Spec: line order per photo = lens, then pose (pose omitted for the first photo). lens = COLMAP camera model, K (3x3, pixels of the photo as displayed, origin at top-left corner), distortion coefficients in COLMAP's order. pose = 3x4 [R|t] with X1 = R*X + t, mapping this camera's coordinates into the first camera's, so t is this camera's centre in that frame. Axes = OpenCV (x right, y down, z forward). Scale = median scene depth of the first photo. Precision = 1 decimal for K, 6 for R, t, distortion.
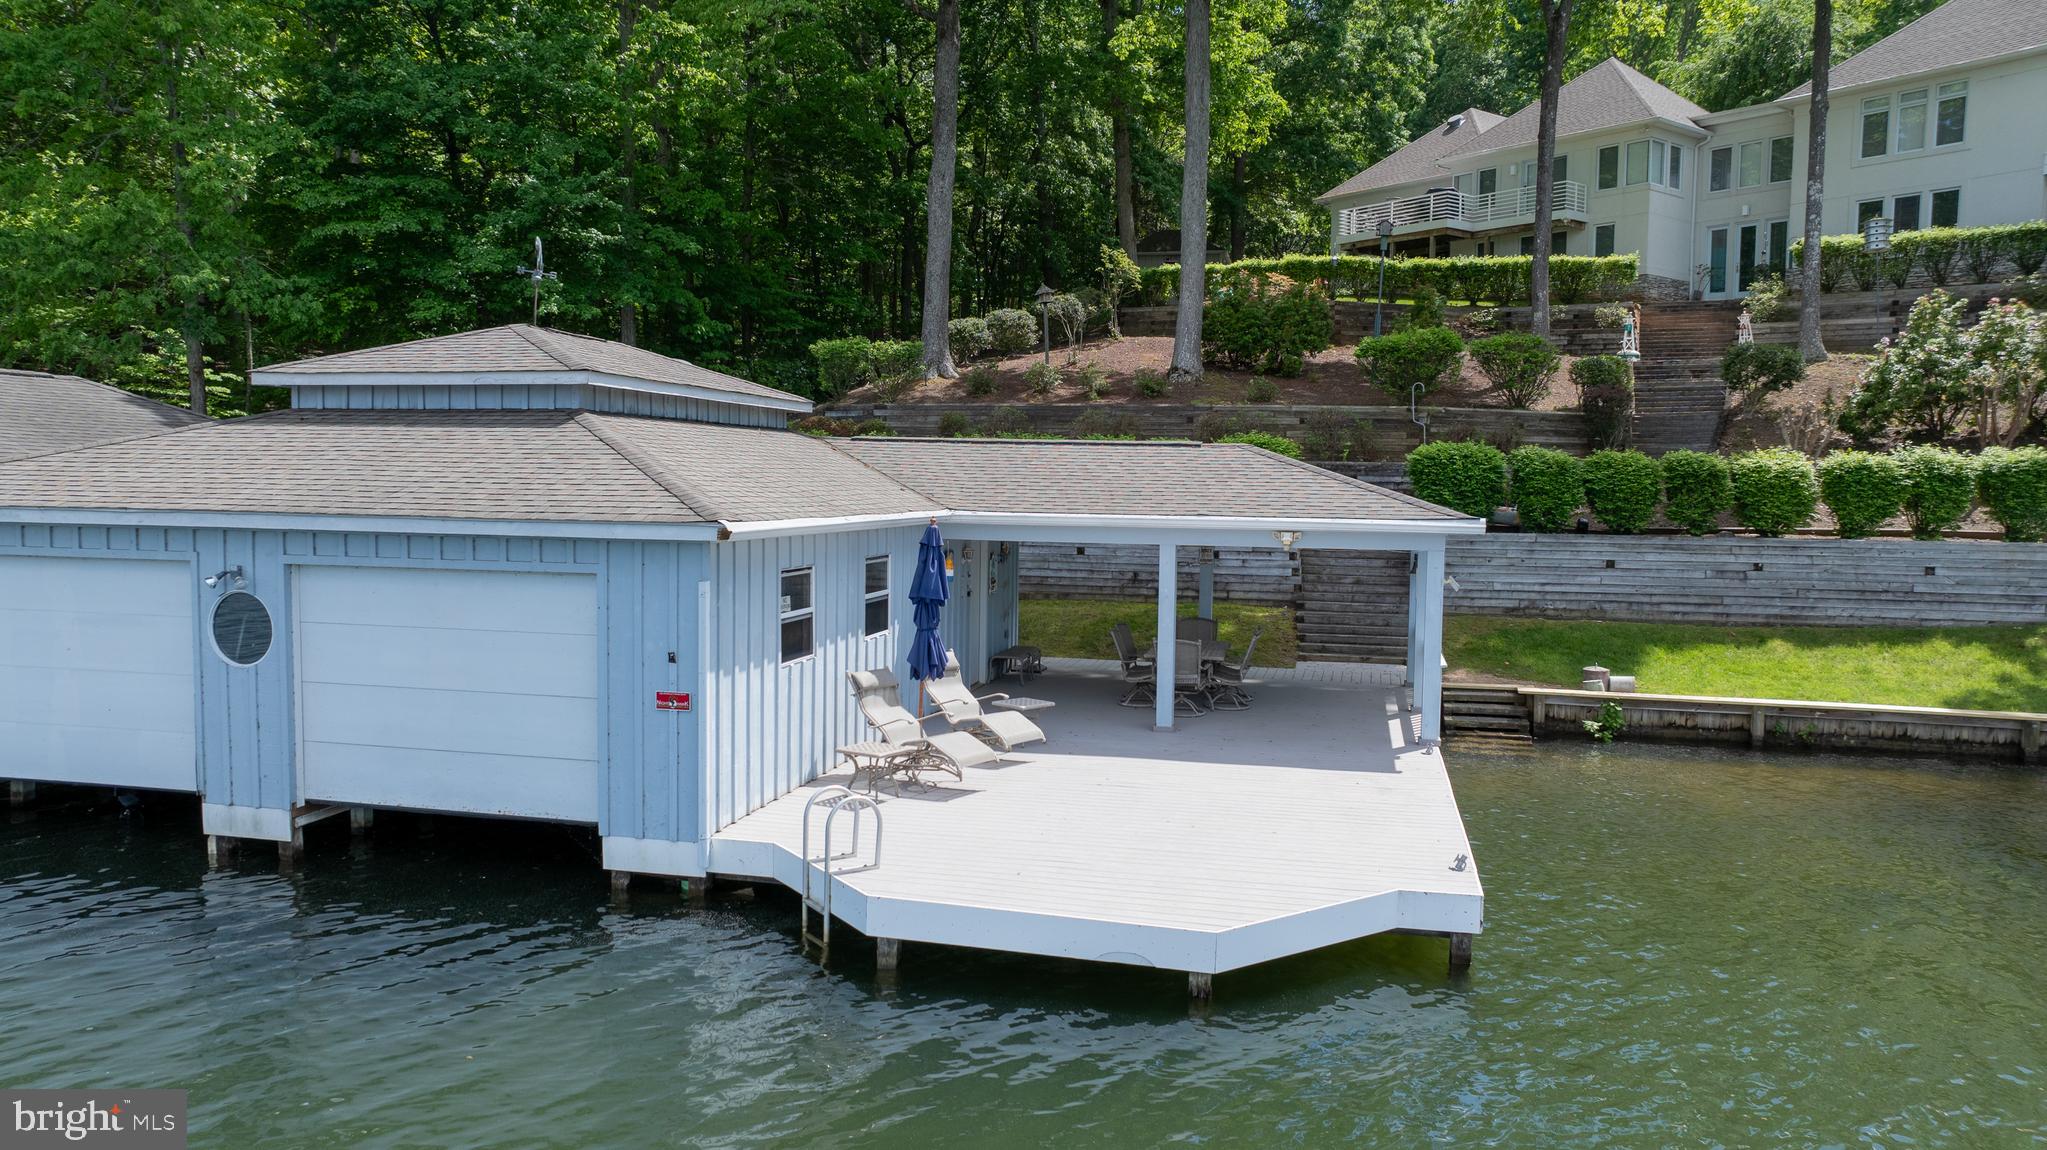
lens RADIAL K [[1443.4, 0, 1010.3], [0, 1443.4, 582.2], [0, 0, 1]] dist [-0.010731, 0.003749]
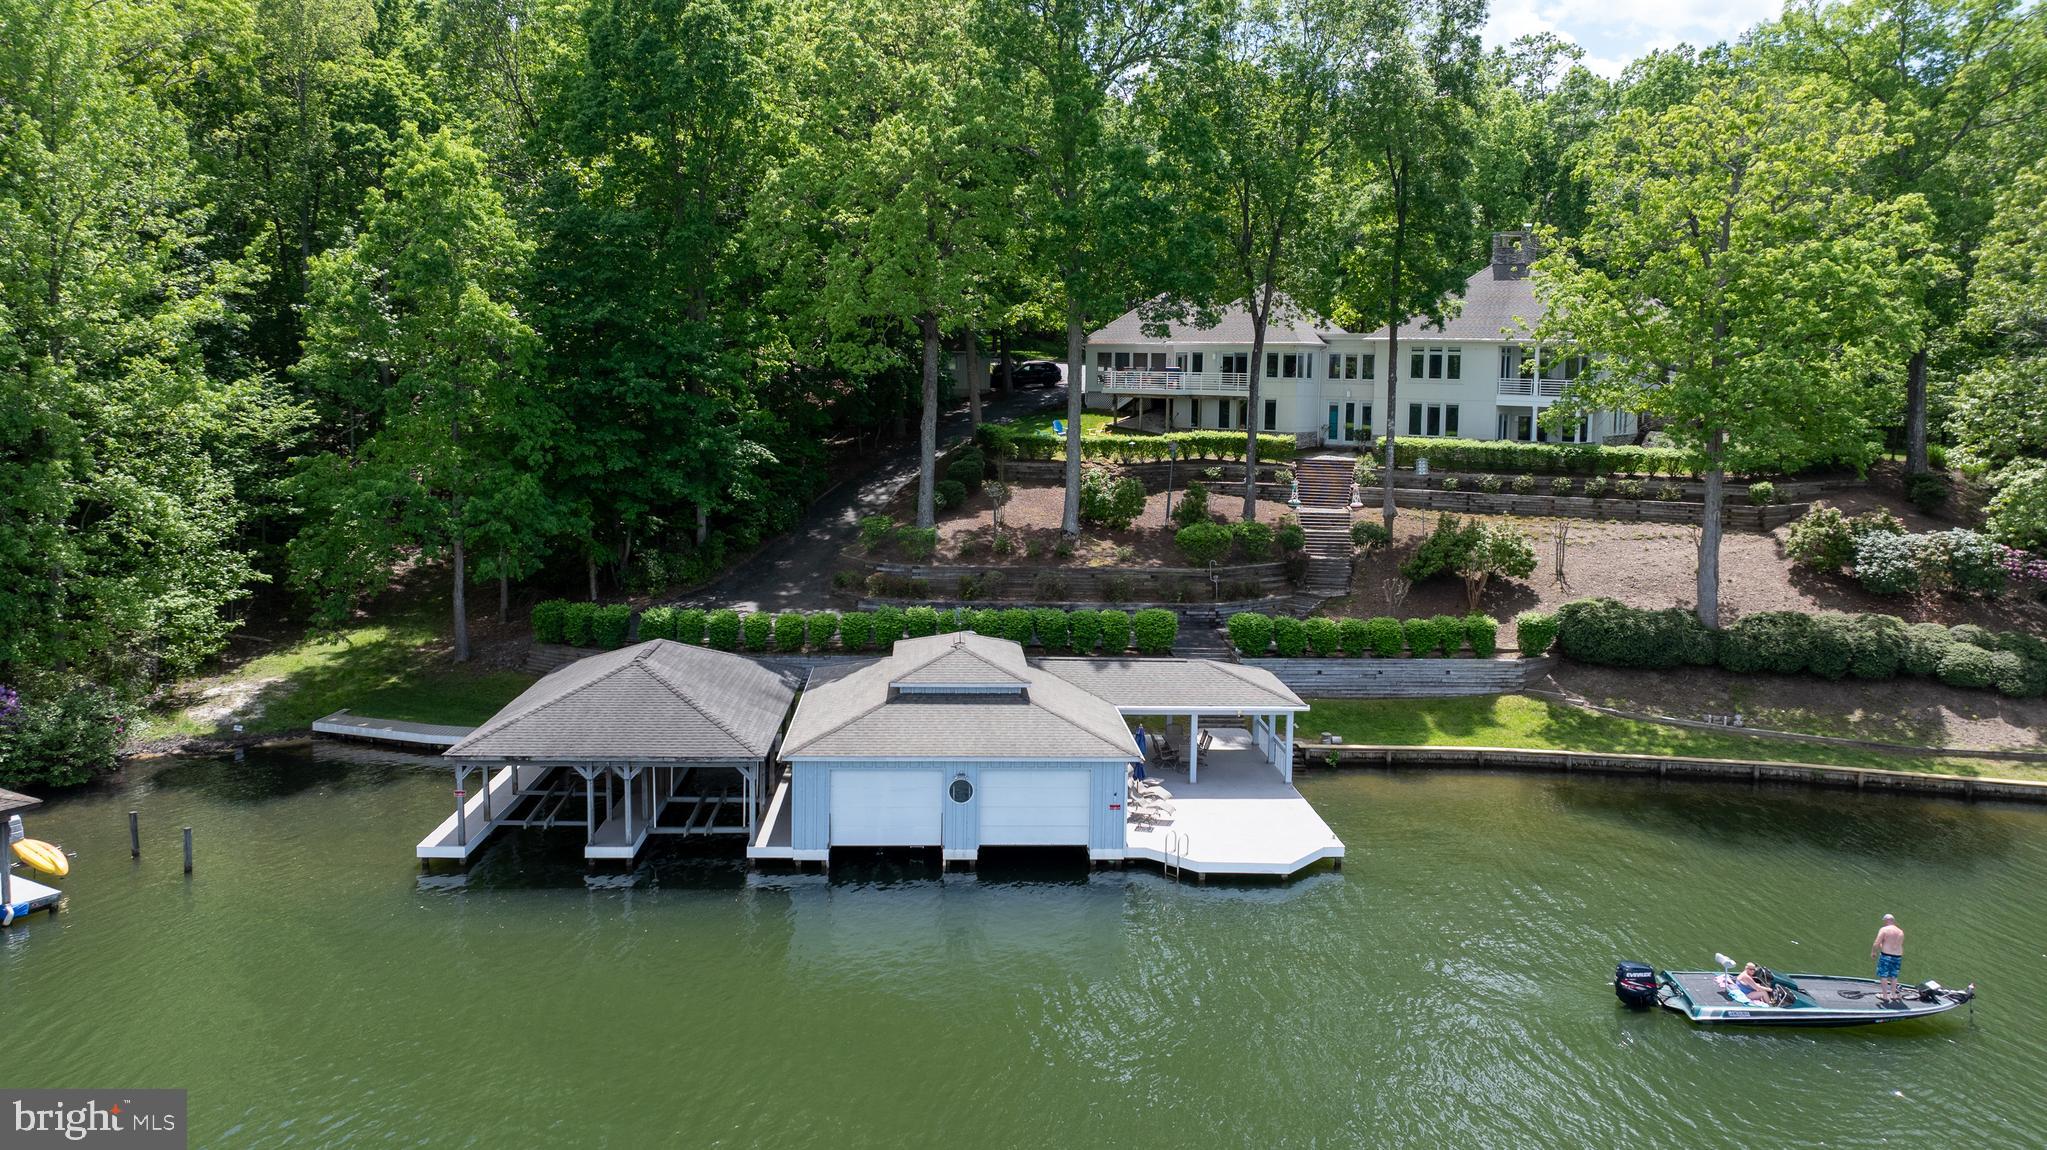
lens RADIAL K [[1443.4, 0, 1033.5], [0, 1443.4, 469.4], [0, 0, 1]] dist [-0.010731, 0.003749]
pose [[0.959410, -0.016208, 0.281548, -0.751337], [0.019918, 0.999748, -0.010322, -0.374937], [-0.281310, 0.015511, 0.959492, -1.211159]]
